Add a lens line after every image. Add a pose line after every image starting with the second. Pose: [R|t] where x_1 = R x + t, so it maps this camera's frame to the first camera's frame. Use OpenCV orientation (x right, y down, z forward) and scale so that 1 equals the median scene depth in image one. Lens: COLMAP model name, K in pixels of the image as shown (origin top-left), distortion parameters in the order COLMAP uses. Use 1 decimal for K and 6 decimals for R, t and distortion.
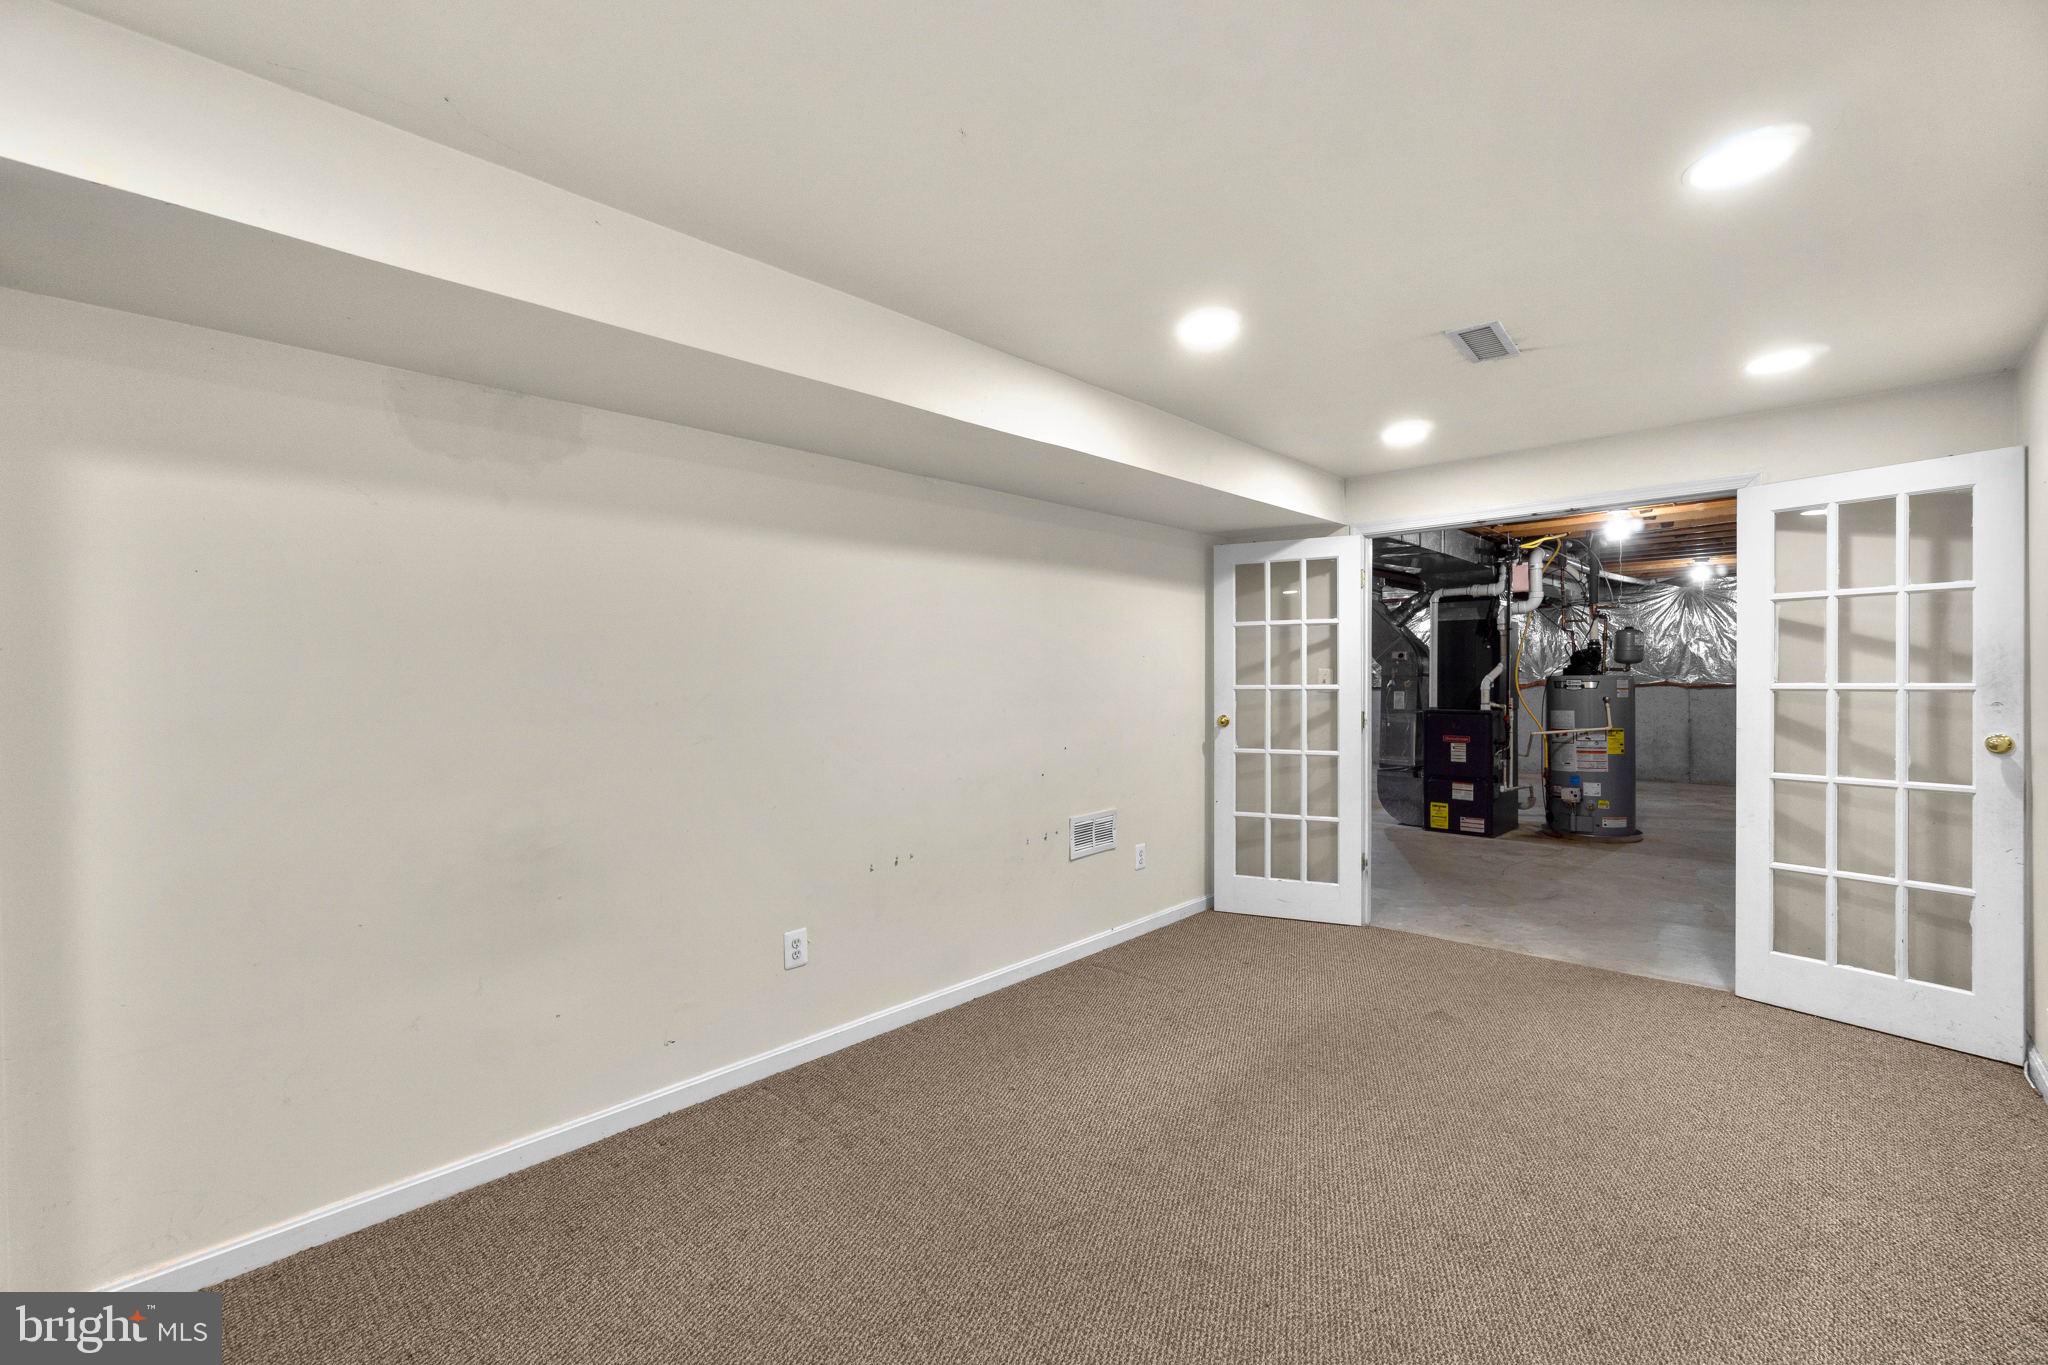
lens RADIAL K [[908.3, 0, 1024.0], [0, 908.3, 682.5], [0, 0, 1]] dist [-0.001564, -0.000295]
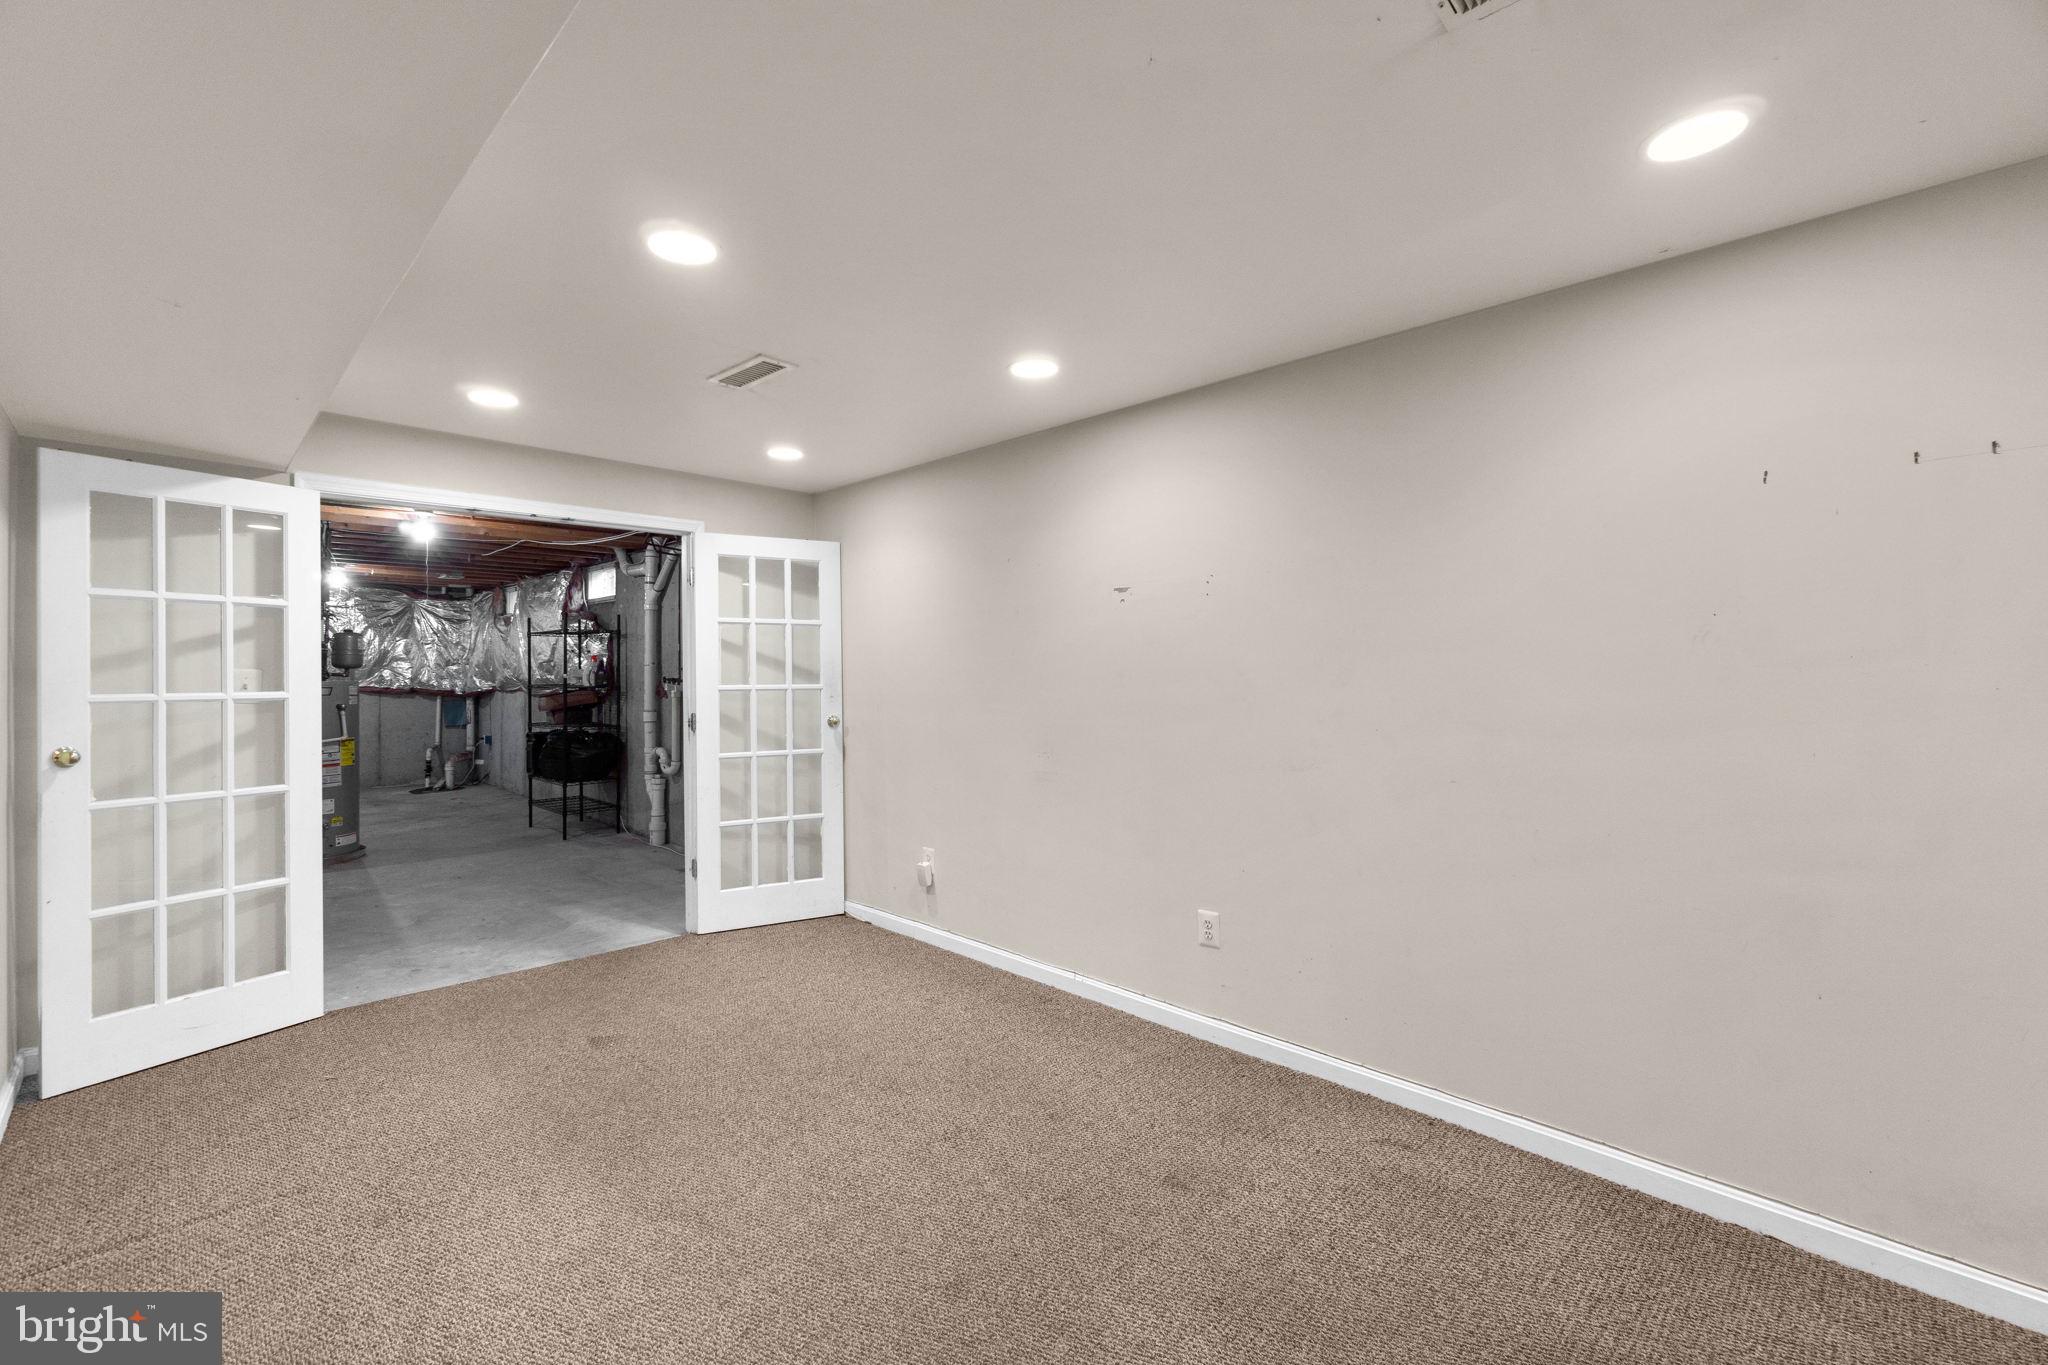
lens RADIAL K [[879.0, 0, 1023.1], [0, 879.0, 669.2], [0, 0, 1]] dist [-0.000910, -0.000236]
pose [[0.030250, 0.015281, 0.999426, -0.432387], [0.009447, 0.999834, -0.015574, 0.001228], [-0.999498, 0.009912, 0.030100, 0.520061]]
